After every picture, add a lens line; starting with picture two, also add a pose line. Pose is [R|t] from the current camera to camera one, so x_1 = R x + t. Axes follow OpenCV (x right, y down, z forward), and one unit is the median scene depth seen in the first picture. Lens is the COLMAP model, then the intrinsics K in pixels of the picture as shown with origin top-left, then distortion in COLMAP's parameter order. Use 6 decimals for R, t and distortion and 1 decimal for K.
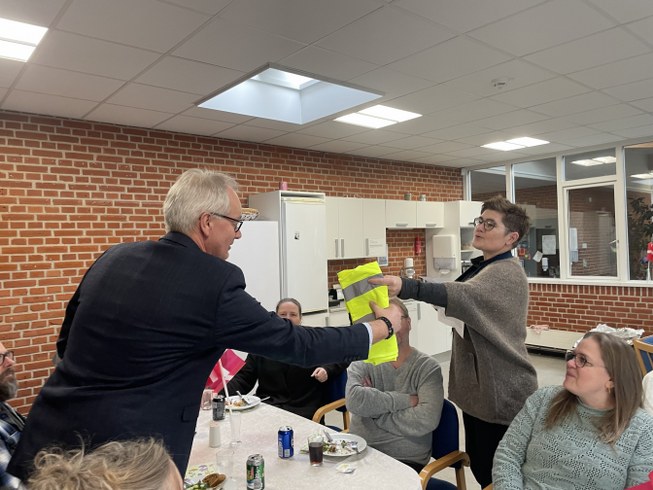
lens RADIAL K [[496.3, 0, 328.6], [0, 496.3, 239.1], [0, 0, 1]] dist [0.106776, -0.138276]
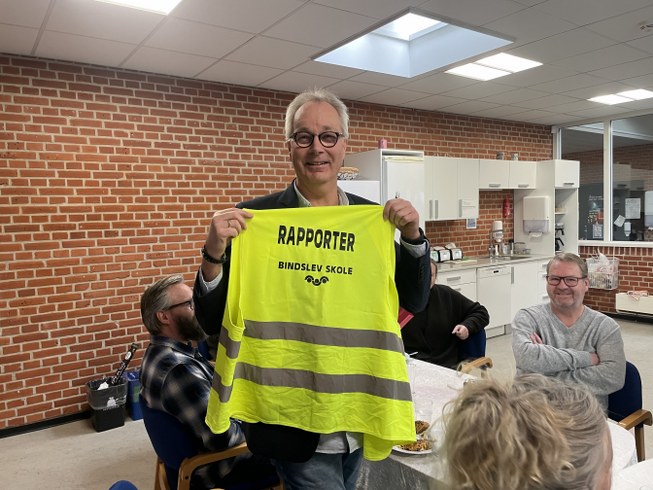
lens RADIAL K [[496.3, 0, 328.6], [0, 496.3, 239.1], [0, 0, 1]] dist [0.106776, -0.138276]
pose [[0.996194, 0.005740, -0.086970, -0.127131], [0.000031, 0.997806, 0.066207, 0.015551], [0.087159, -0.065958, 0.994008, 0.007285]]
